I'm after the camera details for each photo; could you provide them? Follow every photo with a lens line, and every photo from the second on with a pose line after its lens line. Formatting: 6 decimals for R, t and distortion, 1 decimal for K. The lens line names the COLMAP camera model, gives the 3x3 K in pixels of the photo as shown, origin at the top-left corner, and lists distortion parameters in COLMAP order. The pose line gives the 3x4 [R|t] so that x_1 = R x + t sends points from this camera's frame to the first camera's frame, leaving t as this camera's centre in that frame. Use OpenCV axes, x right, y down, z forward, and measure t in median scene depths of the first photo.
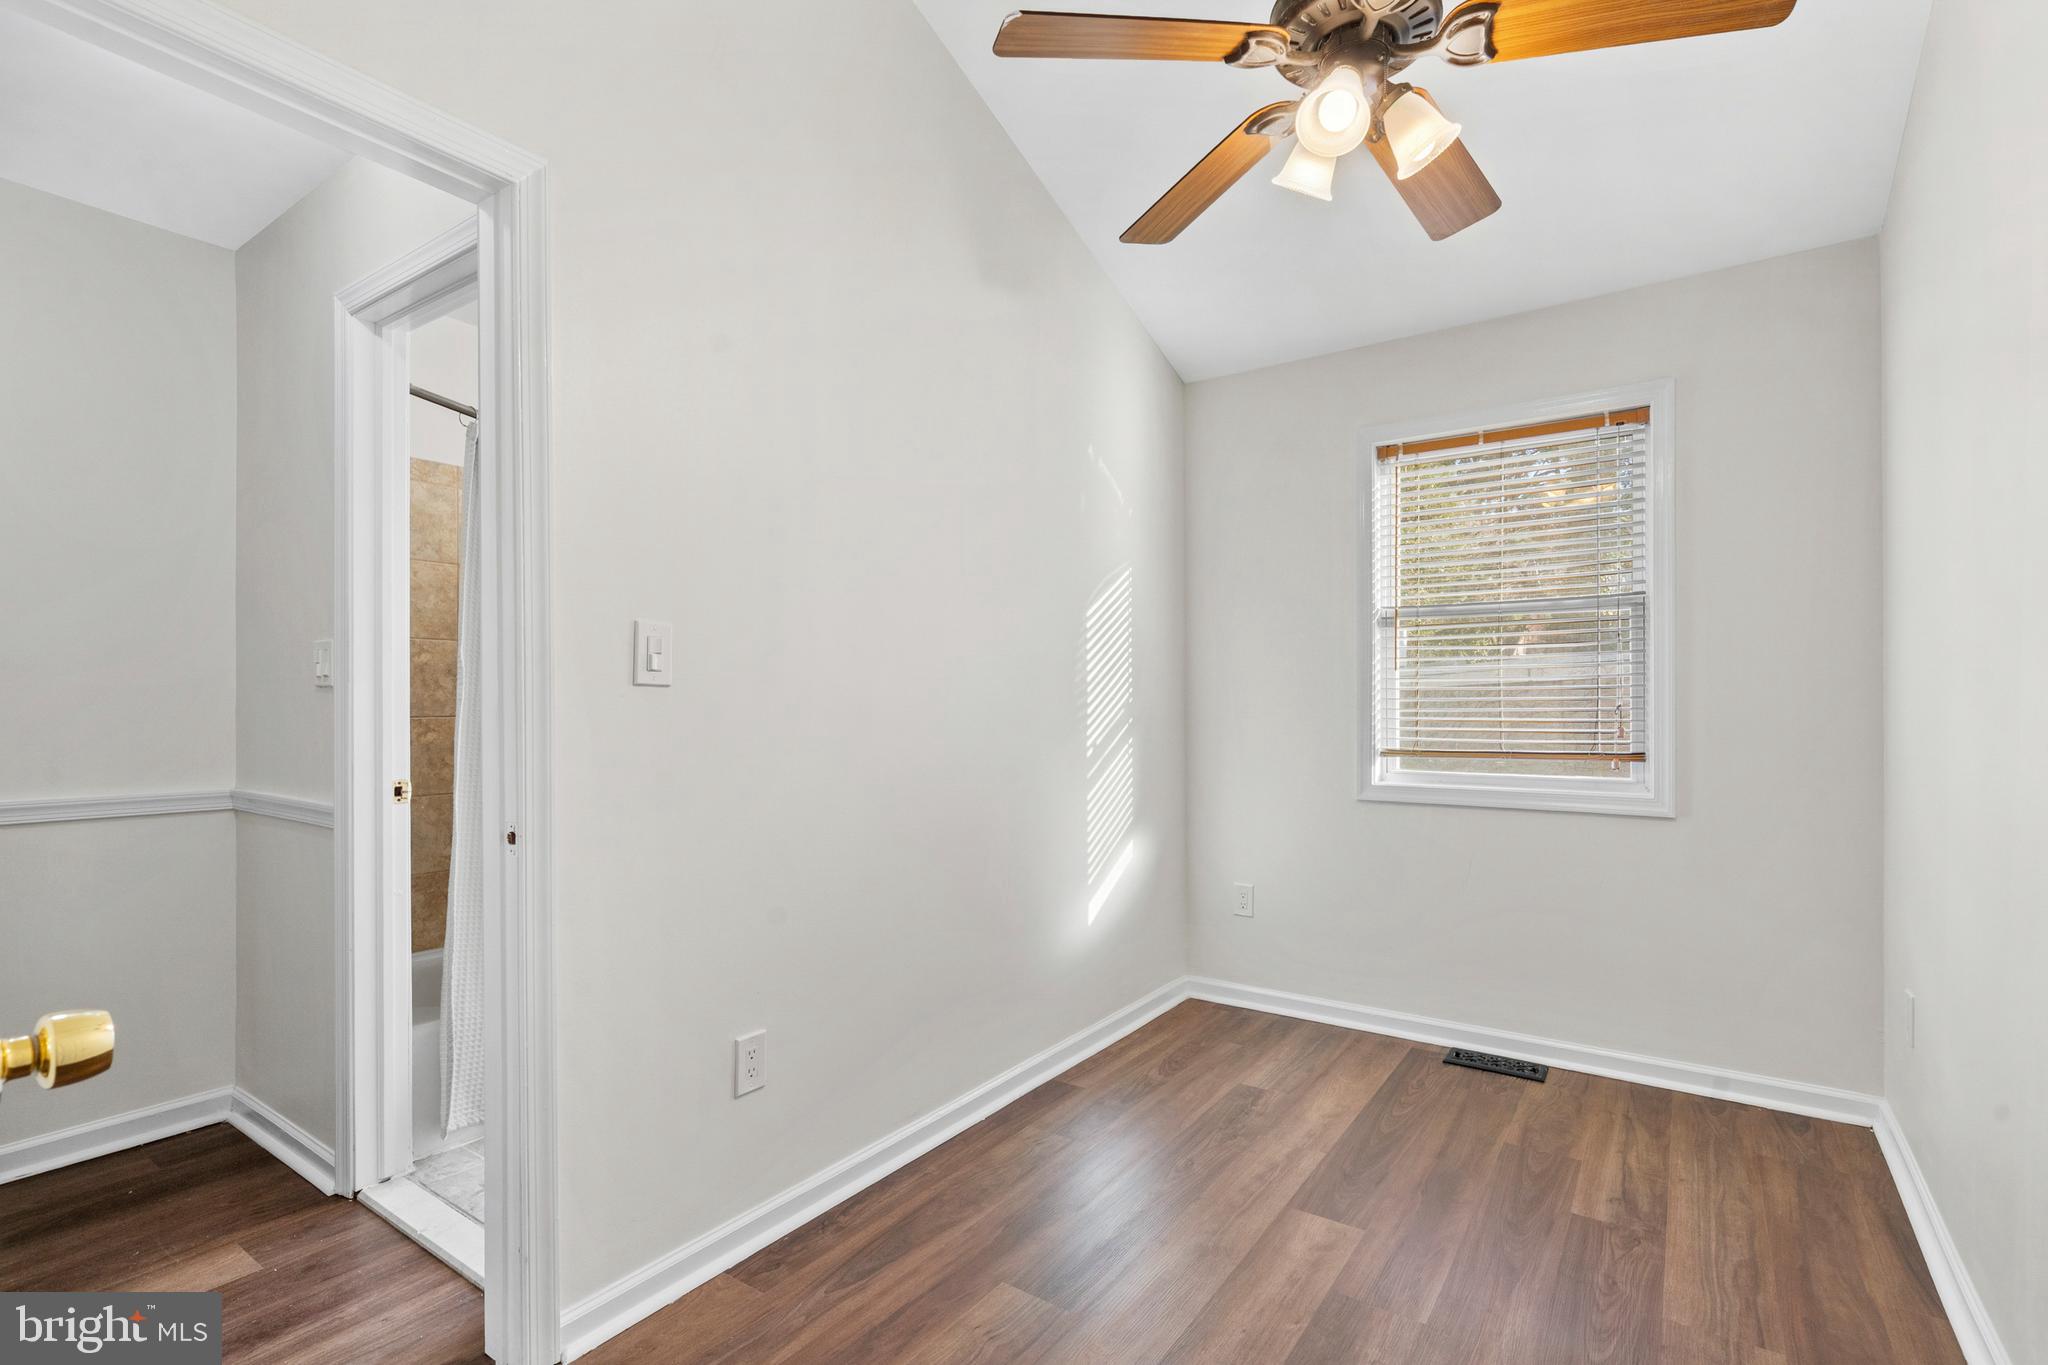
lens RADIAL K [[950.6, 0, 1013.1], [0, 950.6, 691.7], [0, 0, 1]] dist [-0.001133, 0.000428]
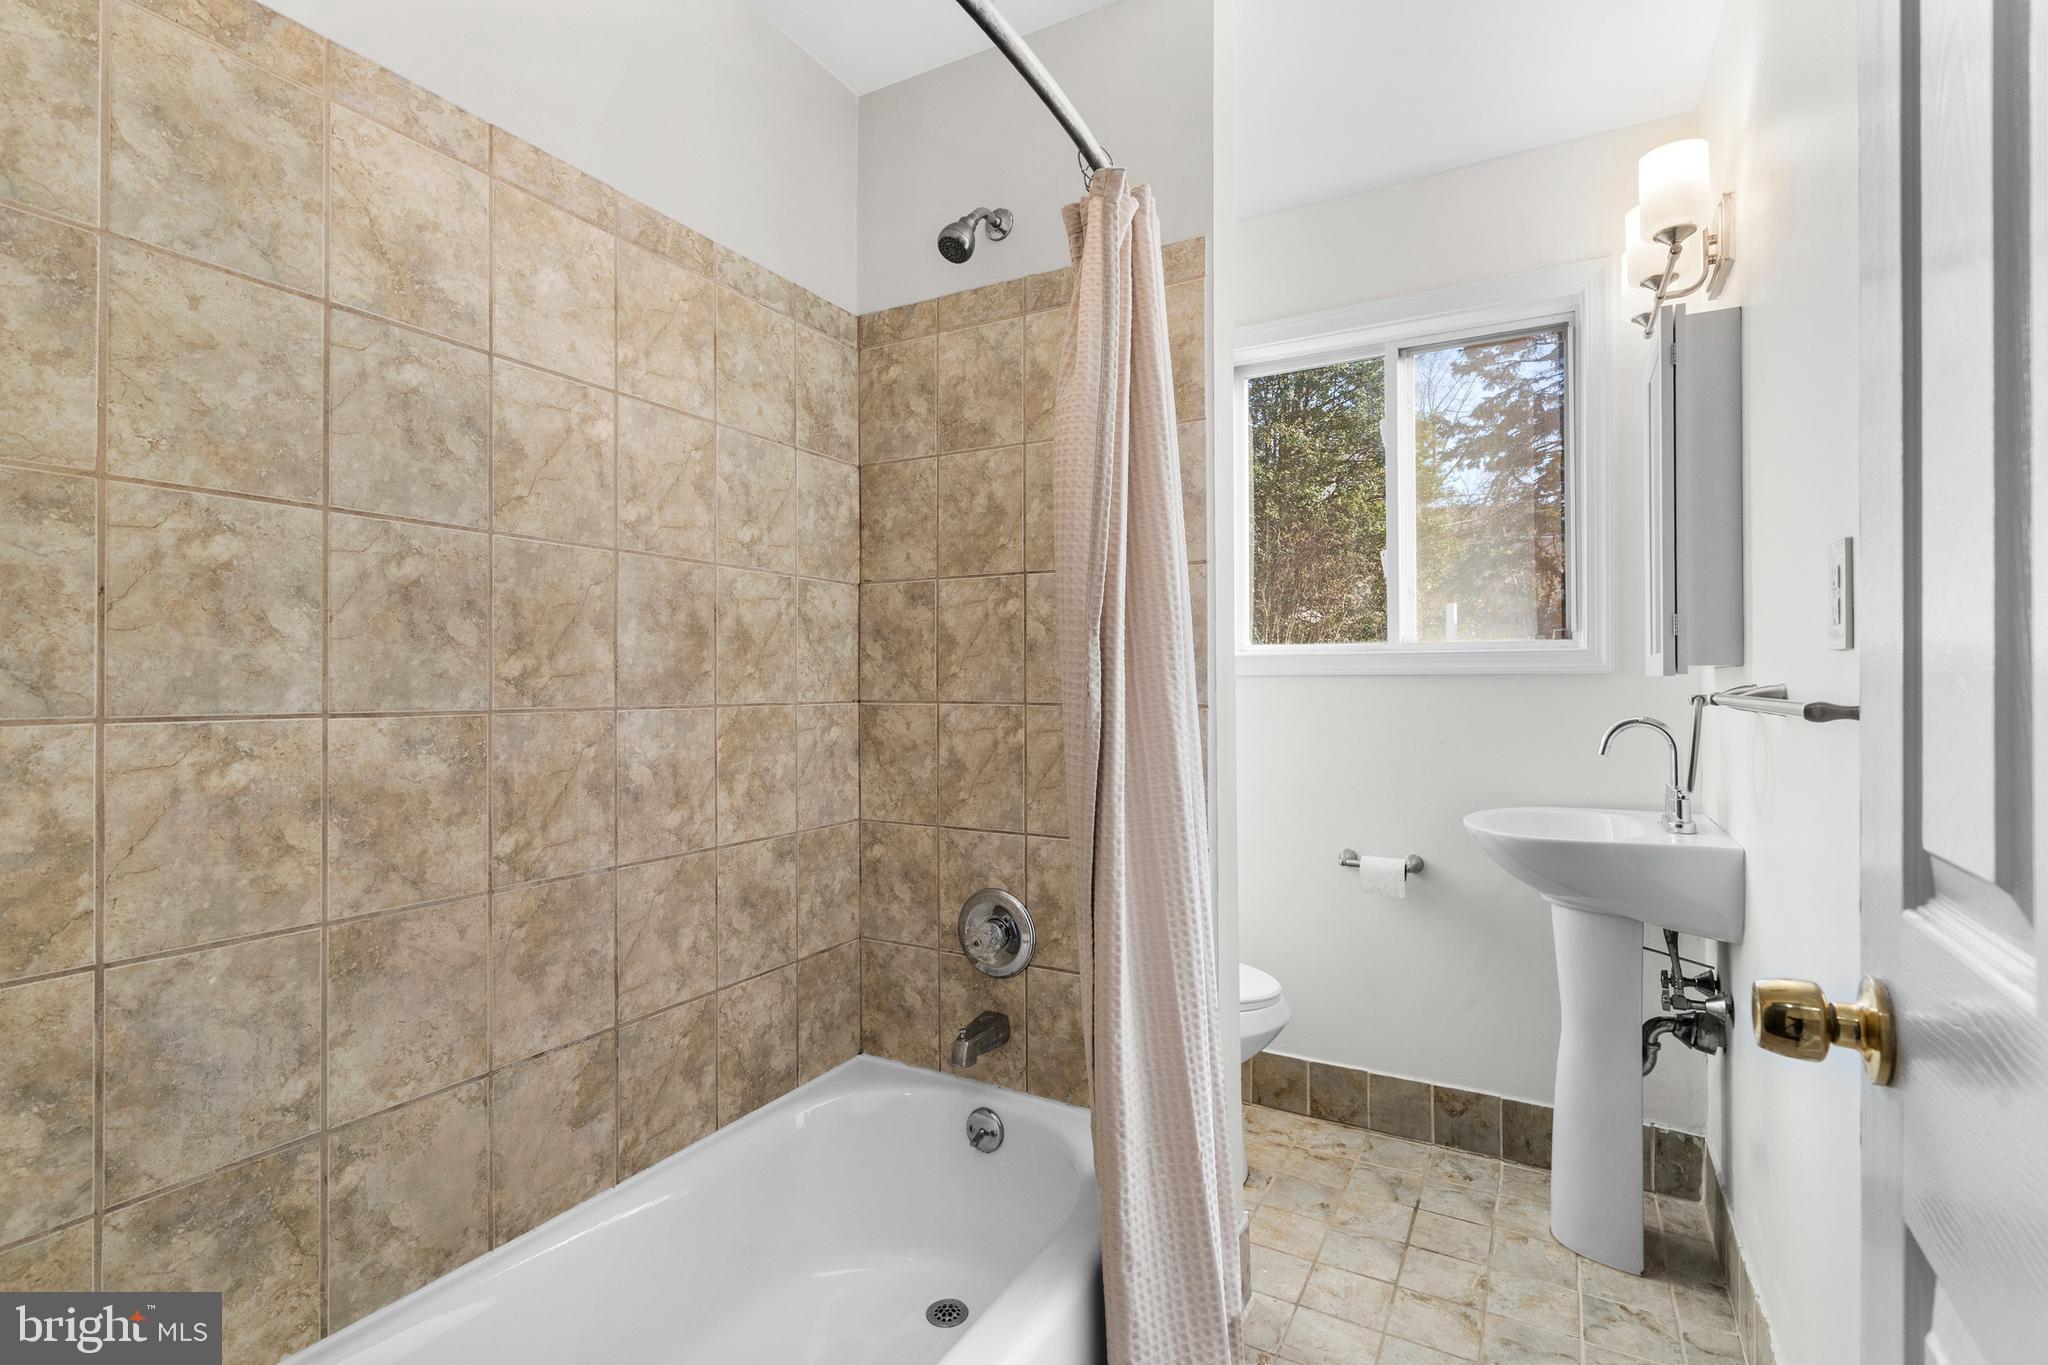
lens RADIAL K [[950.6, 0, 1013.1], [0, 950.6, 691.7], [0, 0, 1]] dist [-0.001133, 0.000428]
pose [[0.994930, 0.007103, 0.100315, -0.363684], [-0.007072, 0.999975, -0.000666, 0.014909], [-0.100318, -0.000047, 0.994955, 0.620952]]
